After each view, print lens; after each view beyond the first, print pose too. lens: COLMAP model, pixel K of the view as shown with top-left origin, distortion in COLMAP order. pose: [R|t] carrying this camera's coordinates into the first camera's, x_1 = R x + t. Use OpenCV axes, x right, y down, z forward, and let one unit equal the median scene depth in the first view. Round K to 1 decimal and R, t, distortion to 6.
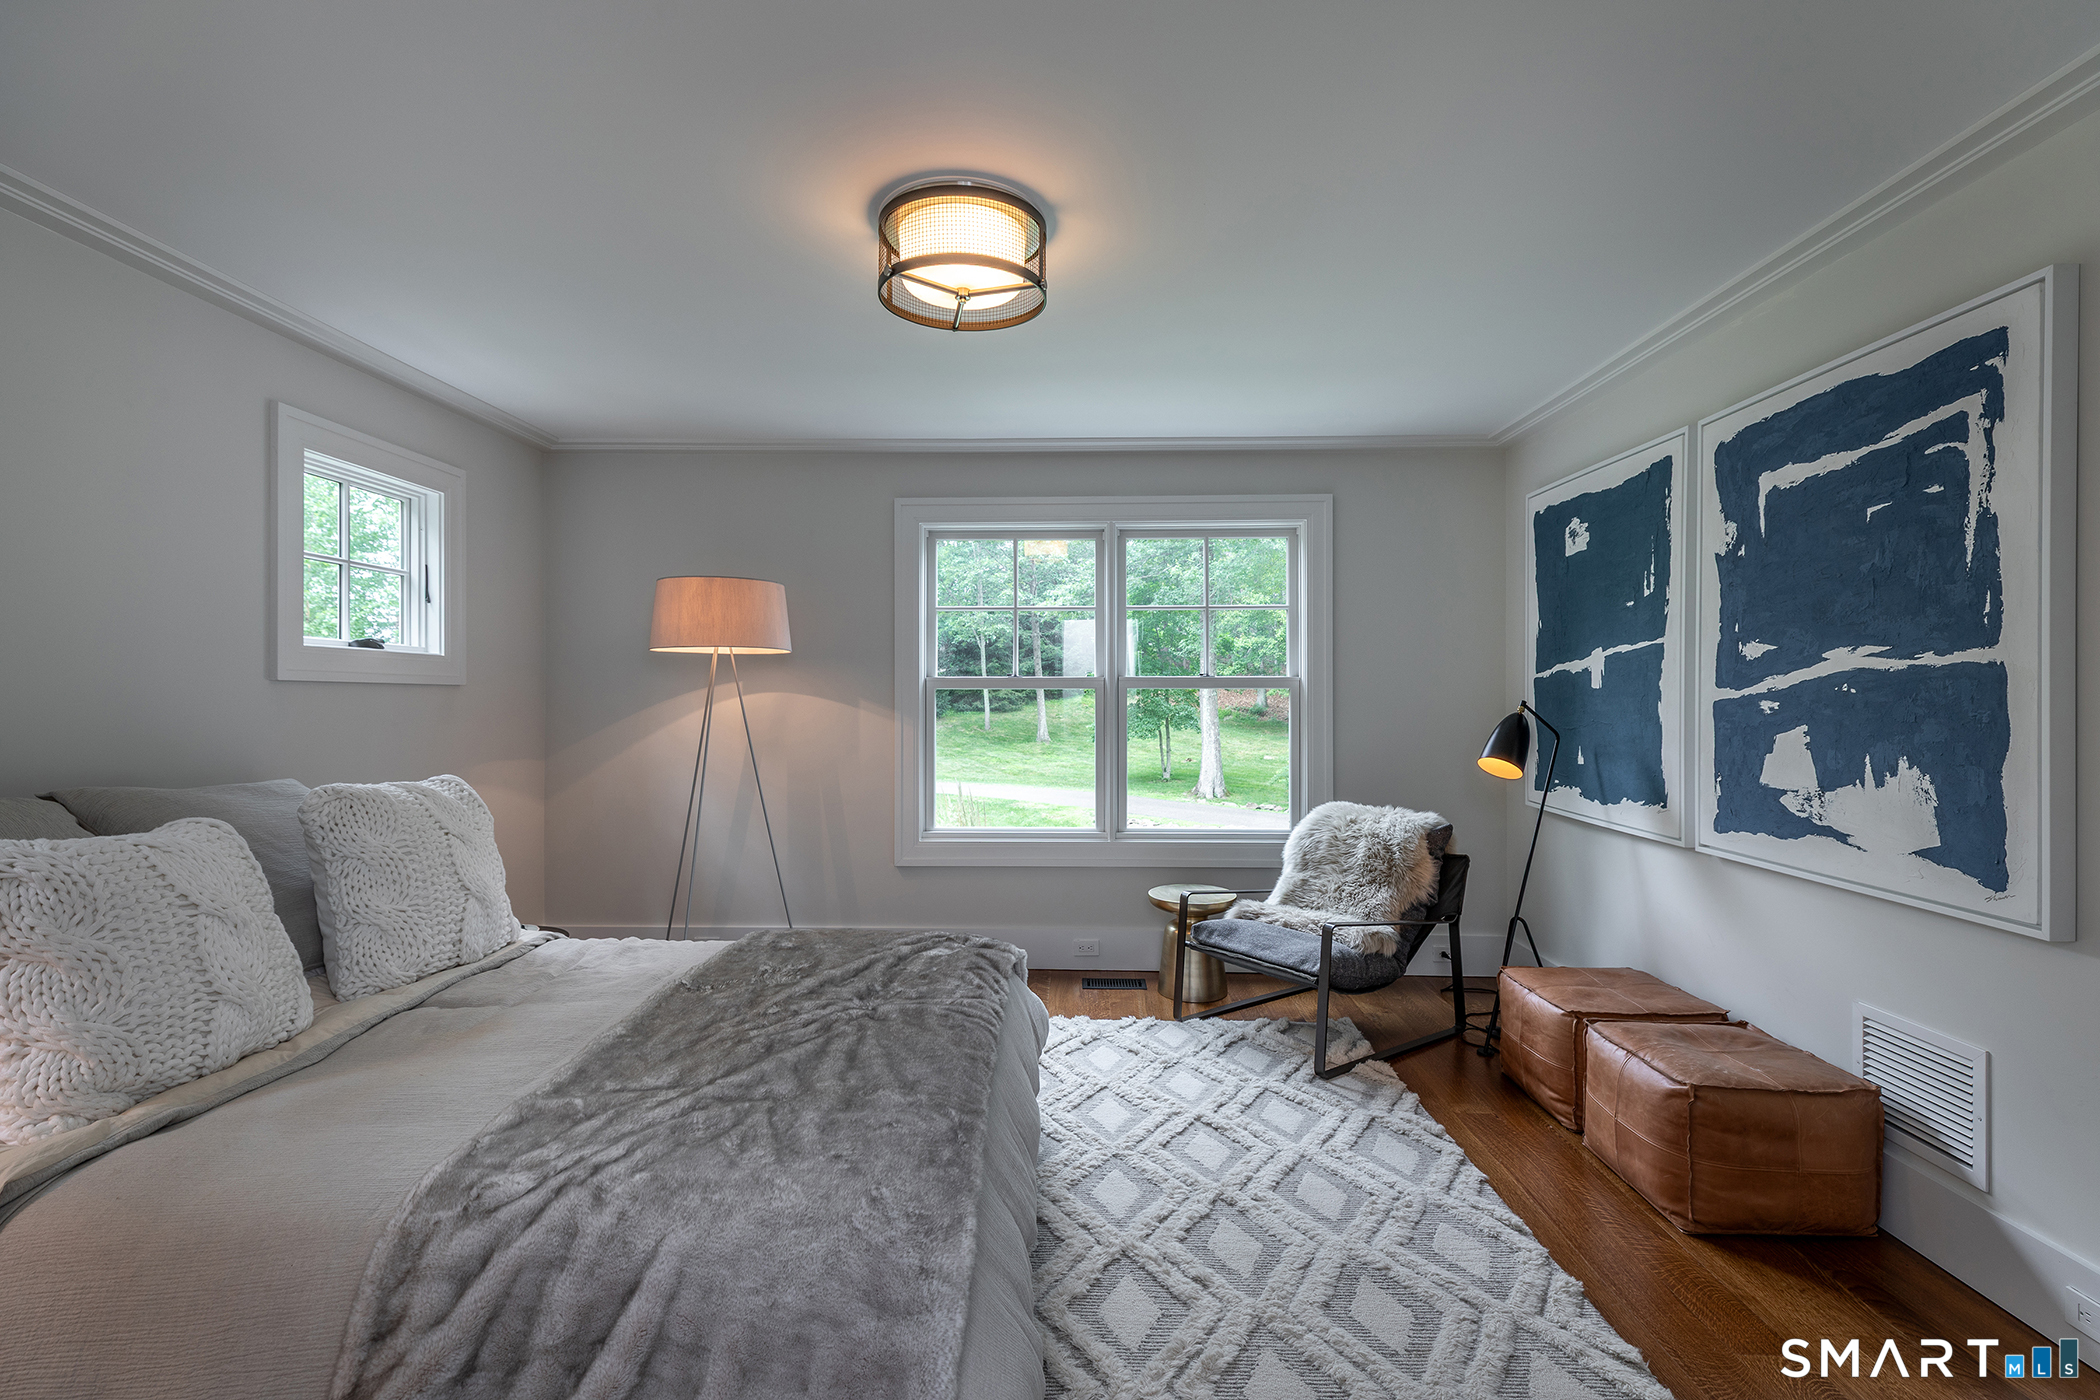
lens RADIAL K [[920.8, 0, 1050.0], [0, 920.8, 700.0], [0, 0, 1]] dist [0.031405, -0.015781]
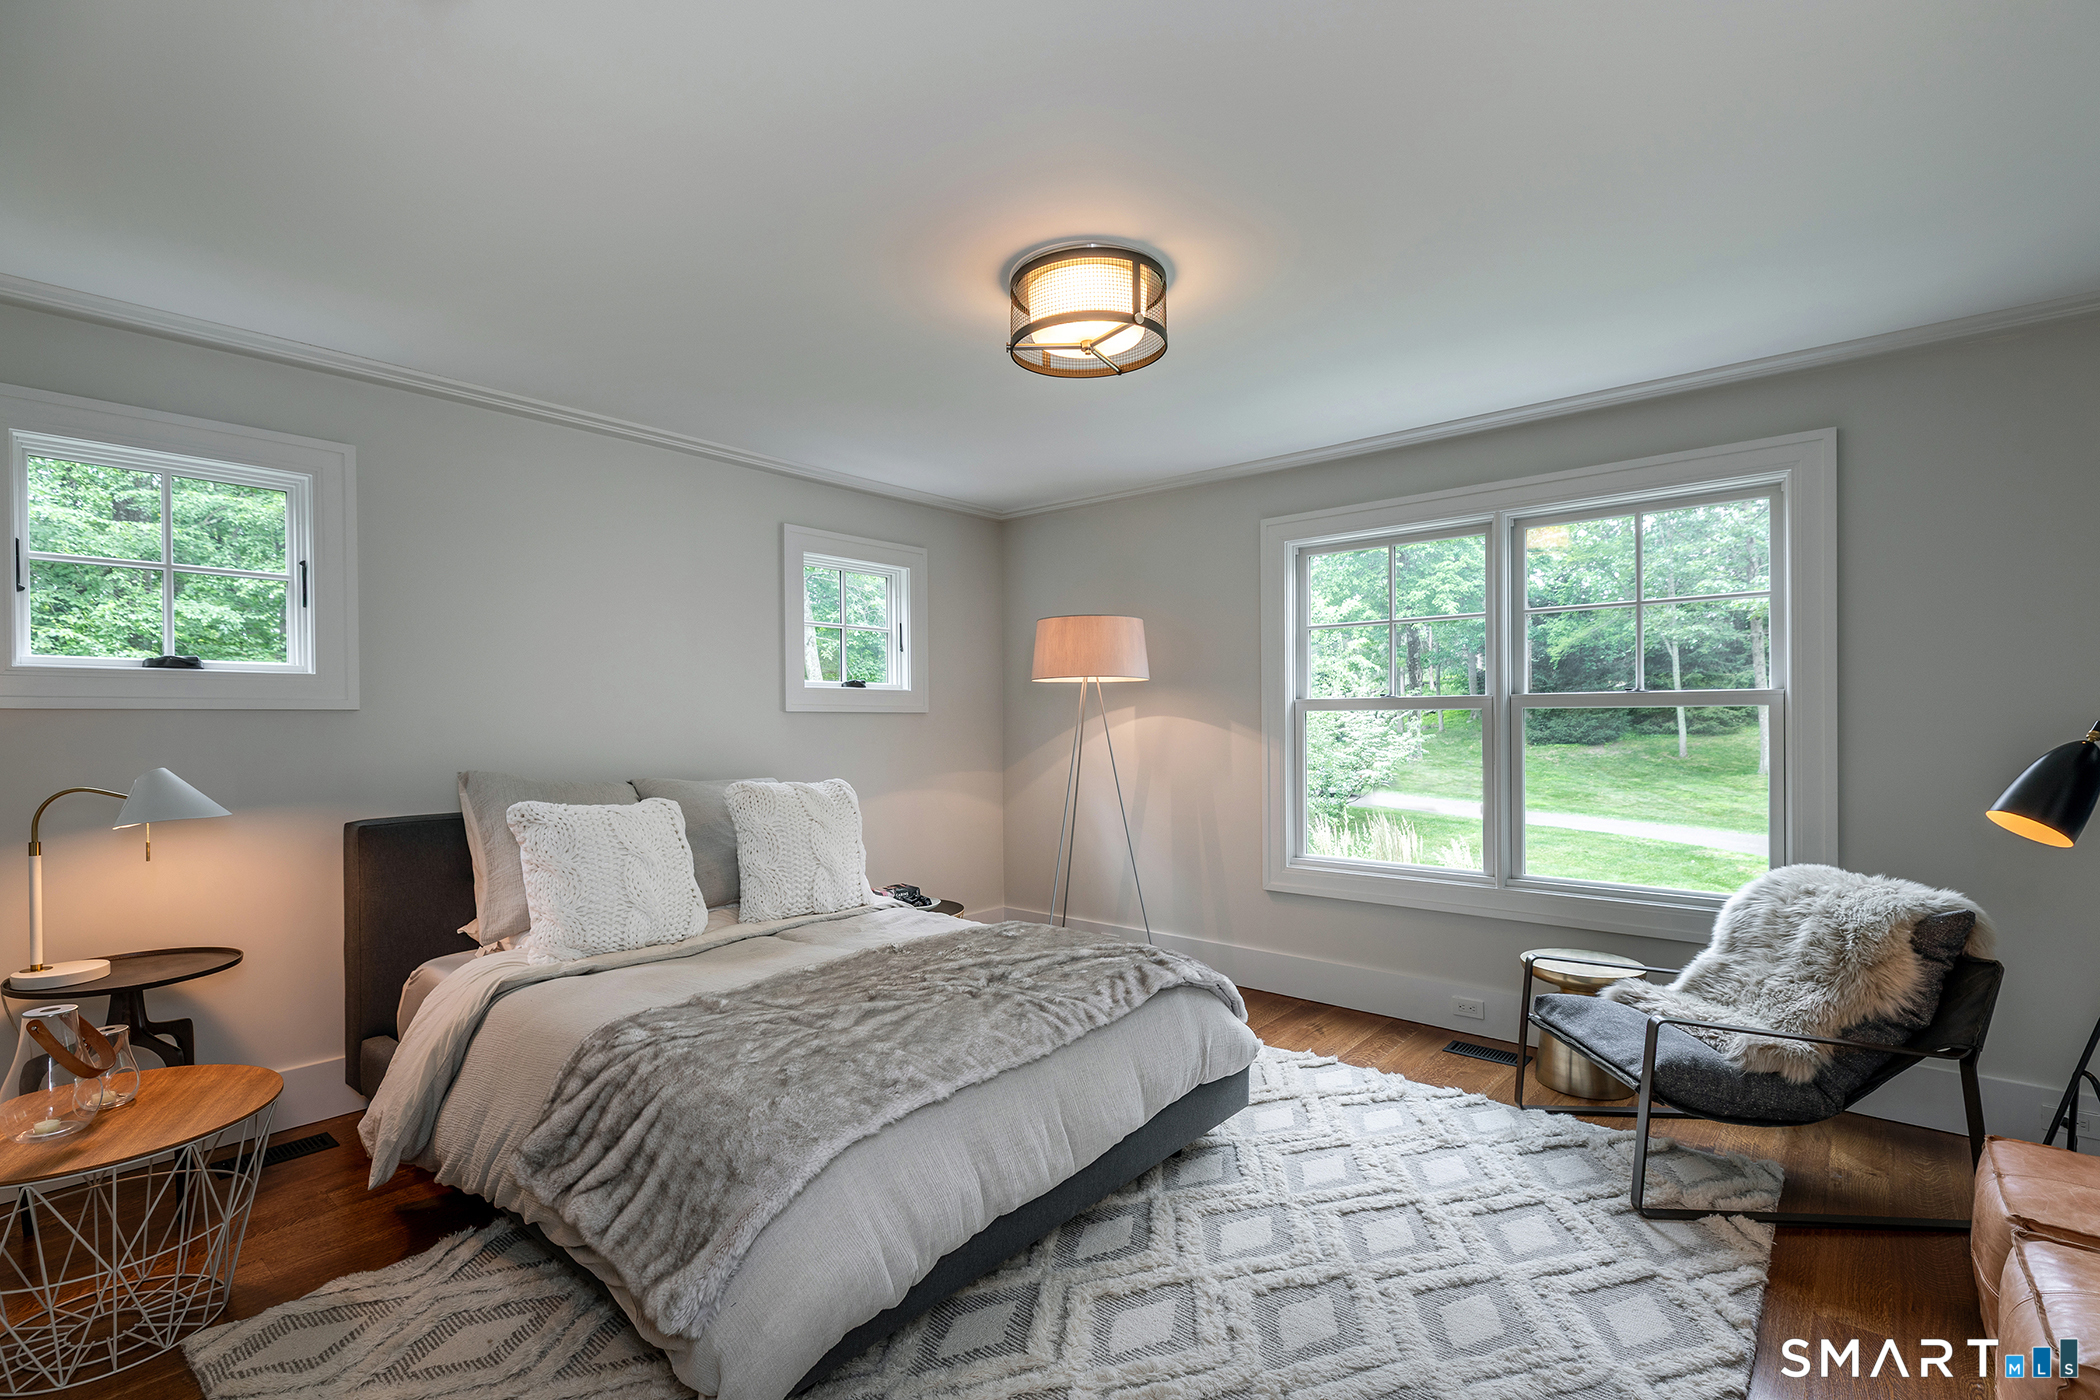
lens RADIAL K [[946.4, 0, 1045.9], [0, 946.4, 730.6], [0, 0, 1]] dist [0.033074, -0.017566]
pose [[0.781114, 0.001672, -0.624387, 0.370777], [0.004364, 0.999957, 0.008137, -0.001209], [0.624374, -0.009081, 0.781073, 0.070095]]
